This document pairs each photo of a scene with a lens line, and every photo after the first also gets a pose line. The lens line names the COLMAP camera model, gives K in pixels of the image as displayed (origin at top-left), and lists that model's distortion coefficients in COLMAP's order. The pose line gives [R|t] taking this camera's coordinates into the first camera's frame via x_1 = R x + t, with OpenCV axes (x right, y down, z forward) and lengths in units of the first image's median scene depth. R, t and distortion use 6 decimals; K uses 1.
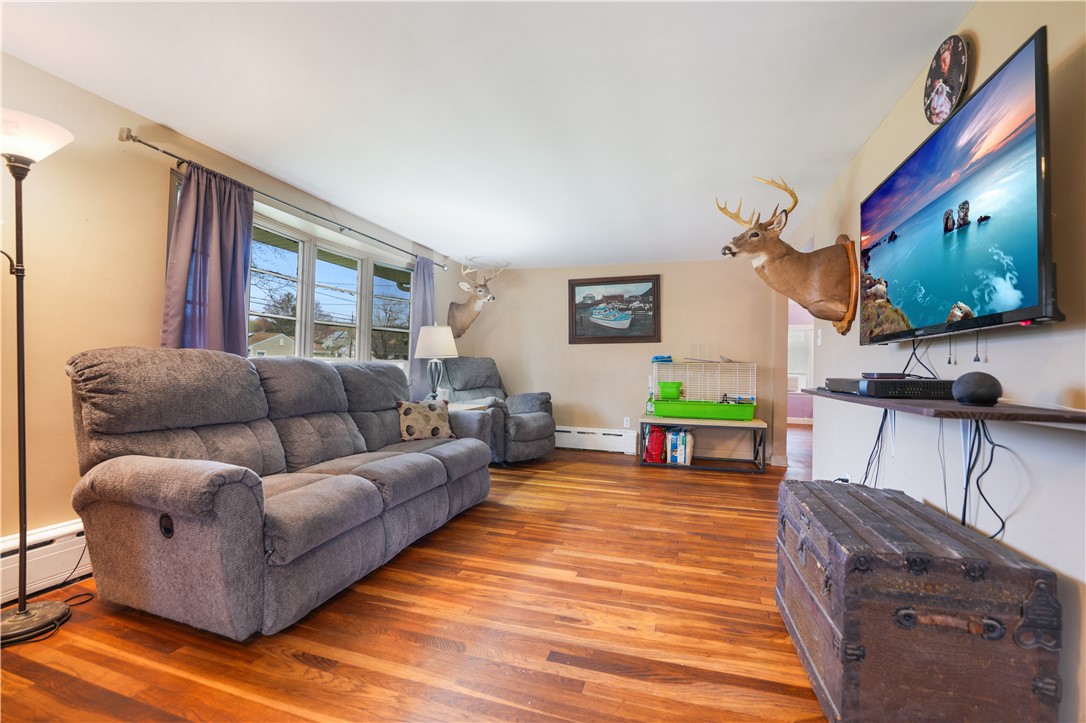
lens RADIAL K [[456.2, 0, 543.0], [0, 456.2, 361.5], [0, 0, 1]] dist [-0.026580, 0.000027]
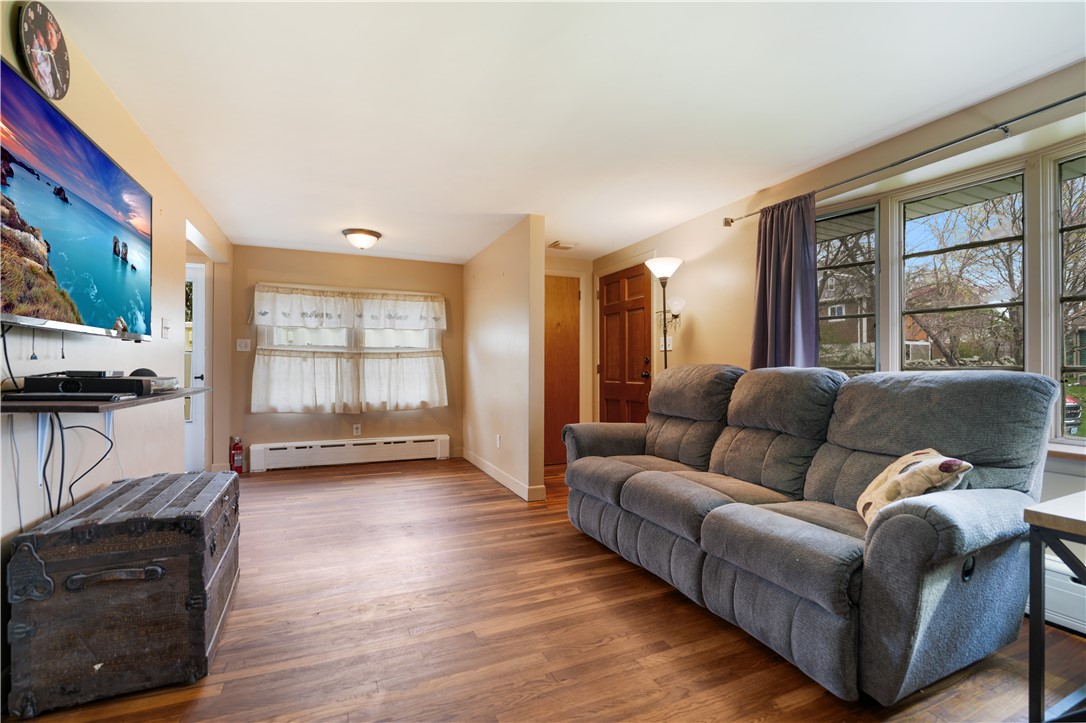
lens RADIAL K [[460.3, 0, 543.0], [0, 460.3, 361.5], [0, 0, 1]] dist [0.001217, 0.000091]
pose [[-0.740525, -0.034181, -0.671159, 0.393136], [-0.010838, 0.999183, -0.038930, 0.019060], [0.671941, -0.021555, -0.740291, 1.226960]]
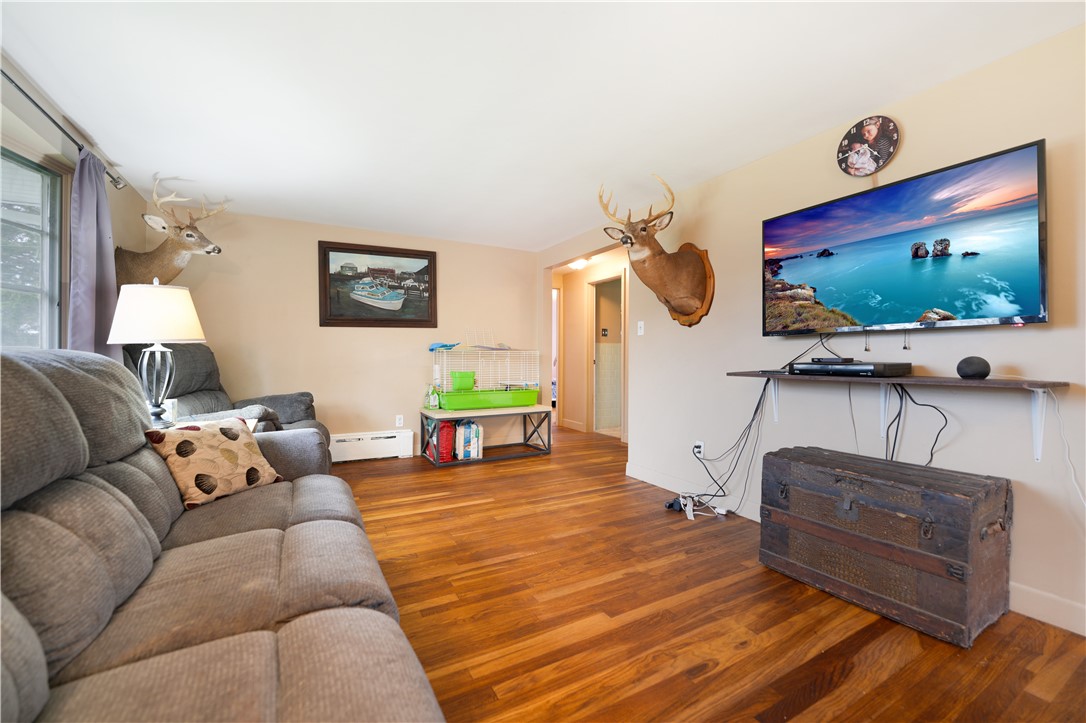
lens RADIAL K [[451.2, 0, 543.0], [0, 451.2, 361.5], [0, 0, 1]] dist [-0.025962, 0.000126]
pose [[0.687023, -0.022142, 0.726298, -0.416898], [0.001179, 0.999568, 0.029358, -0.002466], [-0.726635, -0.019313, 0.686752, 0.399590]]
